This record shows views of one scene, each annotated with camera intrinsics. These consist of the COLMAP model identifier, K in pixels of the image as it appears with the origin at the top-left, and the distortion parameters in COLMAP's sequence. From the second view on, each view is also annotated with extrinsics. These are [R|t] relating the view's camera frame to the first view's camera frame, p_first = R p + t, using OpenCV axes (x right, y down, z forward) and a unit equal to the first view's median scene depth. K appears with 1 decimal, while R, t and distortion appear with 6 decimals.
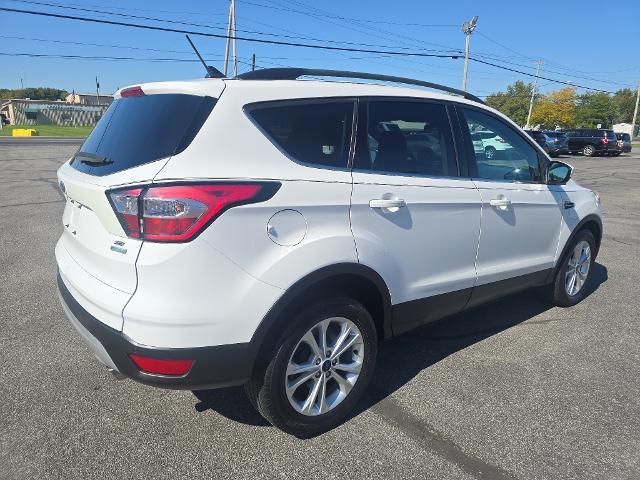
lens RADIAL K [[446.0, 0, 314.3], [0, 446.0, 237.1], [0, 0, 1]] dist [0.043444, -0.041193]
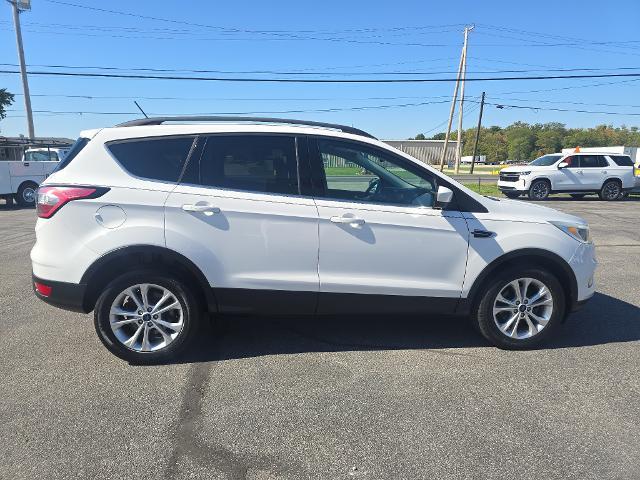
lens RADIAL K [[460.0, 0, 322.4], [0, 460.0, 240.9], [0, 0, 1]] dist [0.024282, -0.012649]
pose [[0.854334, 0.072090, -0.514700, 1.251901], [-0.116333, 0.991731, -0.054195, 0.058013], [0.506537, 0.106177, 0.855656, -0.012565]]
